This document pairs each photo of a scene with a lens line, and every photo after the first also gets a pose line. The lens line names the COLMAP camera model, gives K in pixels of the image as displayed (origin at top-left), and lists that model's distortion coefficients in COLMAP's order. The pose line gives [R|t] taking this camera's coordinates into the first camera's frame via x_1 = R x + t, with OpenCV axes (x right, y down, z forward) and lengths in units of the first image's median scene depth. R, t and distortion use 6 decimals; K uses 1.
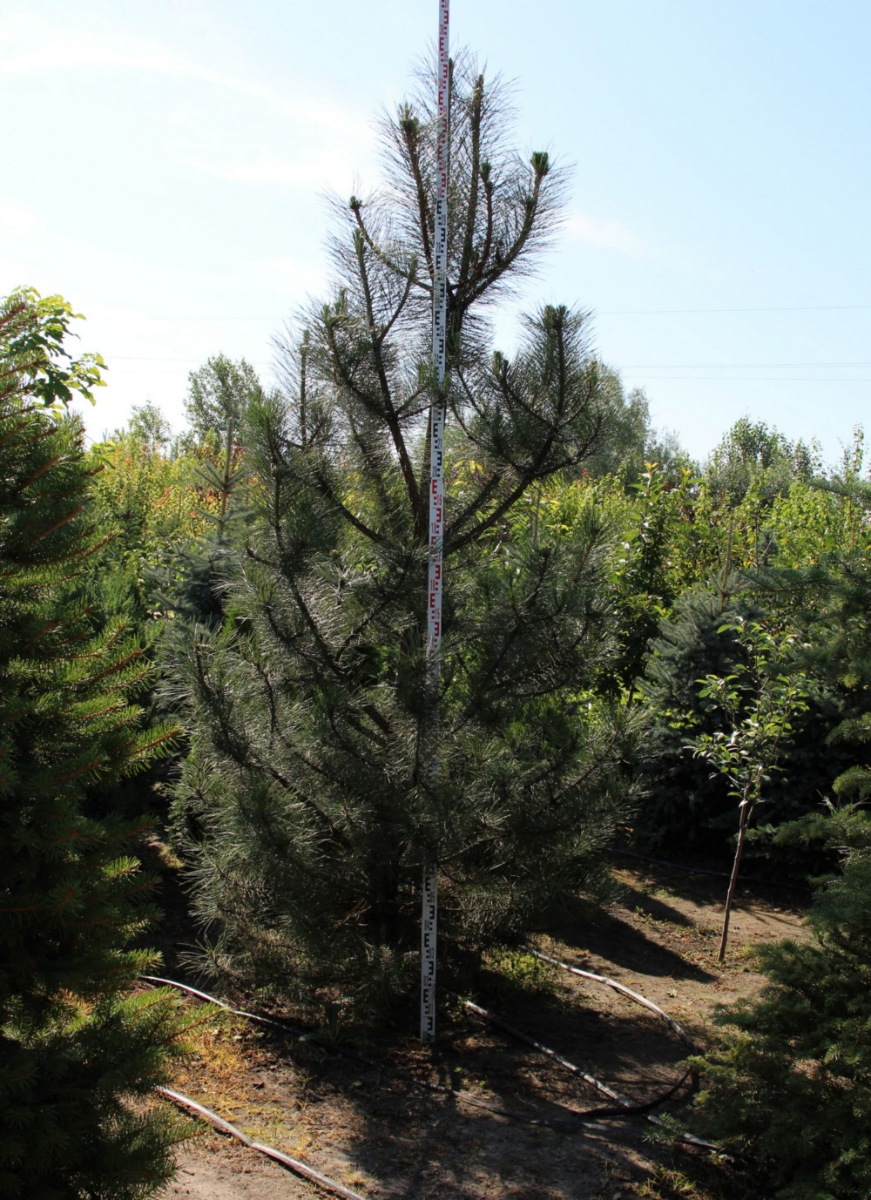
lens RADIAL K [[1483.5, 0, 436.3], [0, 1483.5, 657.9], [0, 0, 1]] dist [-0.124531, 0.078918]
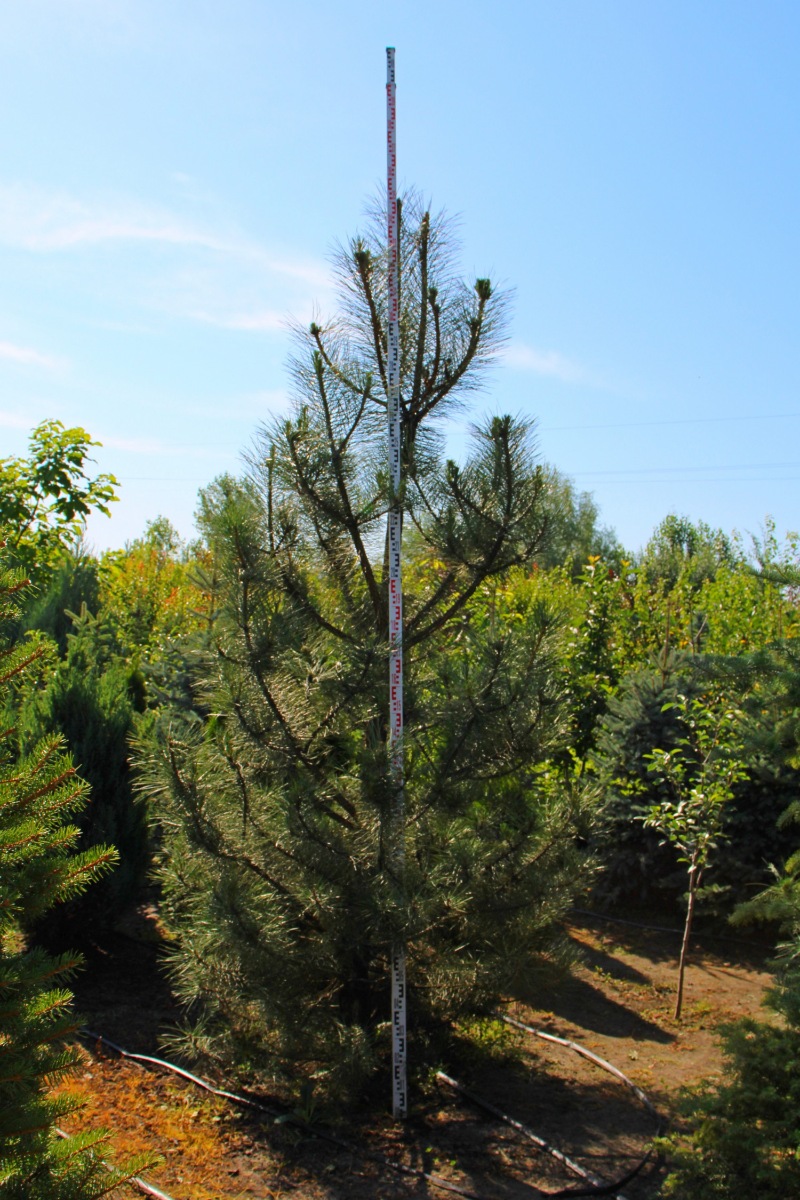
lens RADIAL K [[1227.4, 0, 400.0], [0, 1227.4, 600.0], [0, 0, 1]] dist [-0.138787, 0.180421]
pose [[0.999533, -0.027433, -0.013489, 0.014844], [0.025981, 0.994842, -0.098055, -0.018031], [0.016109, 0.097658, 0.995090, 0.115517]]
